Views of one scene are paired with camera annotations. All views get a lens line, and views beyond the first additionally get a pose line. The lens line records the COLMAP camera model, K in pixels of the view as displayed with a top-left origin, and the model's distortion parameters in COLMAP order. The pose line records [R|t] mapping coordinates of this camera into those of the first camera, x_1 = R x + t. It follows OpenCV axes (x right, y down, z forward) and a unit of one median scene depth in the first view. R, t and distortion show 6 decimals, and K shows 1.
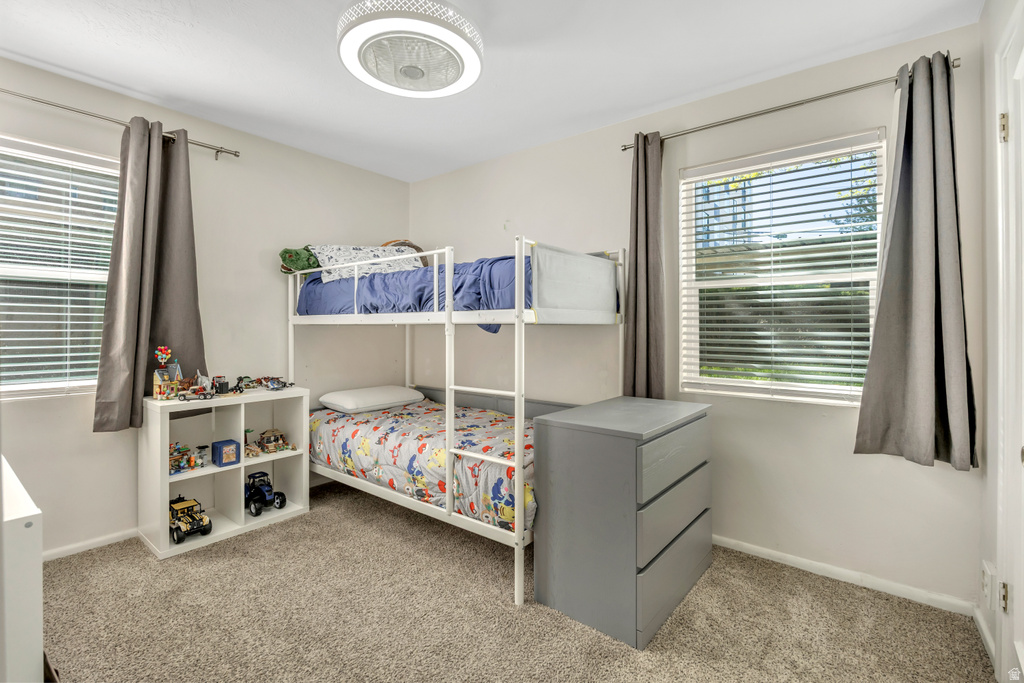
lens RADIAL K [[460.1, 0, 512.8], [0, 460.1, 330.3], [0, 0, 1]] dist [-0.003130, -0.000998]
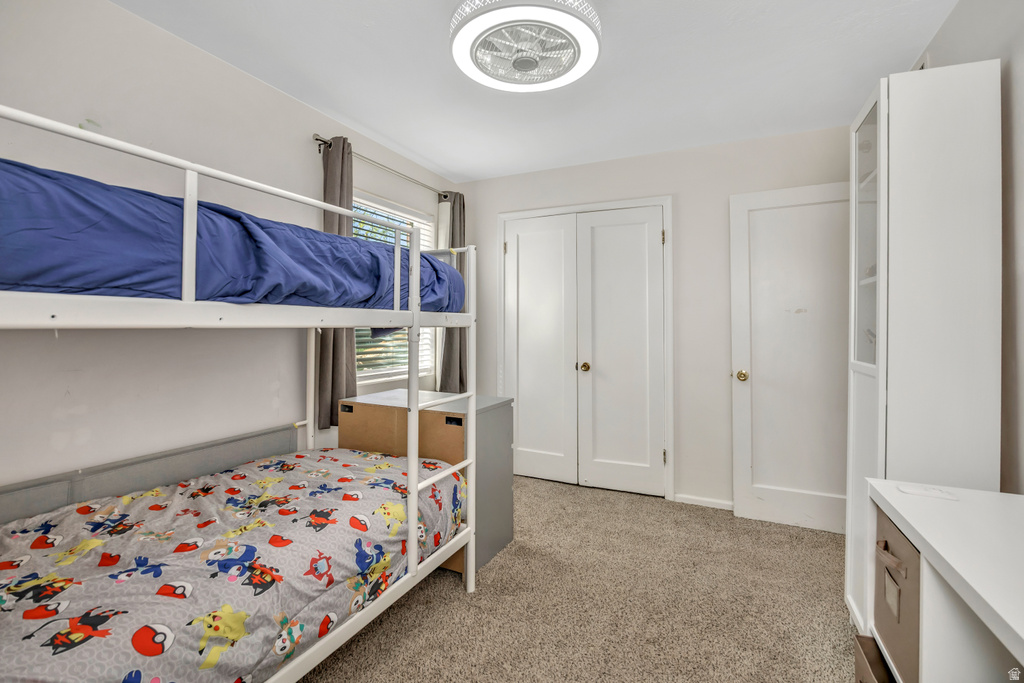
lens RADIAL K [[460.1, 0, 512.0], [0, 460.1, 334.4], [0, 0, 1]] dist [-0.003130, -0.000998]
pose [[-0.207732, -0.020953, 0.977961, -0.893141], [0.009110, 0.999686, 0.023353, -0.017599], [-0.978143, 0.013761, -0.207476, 0.967530]]
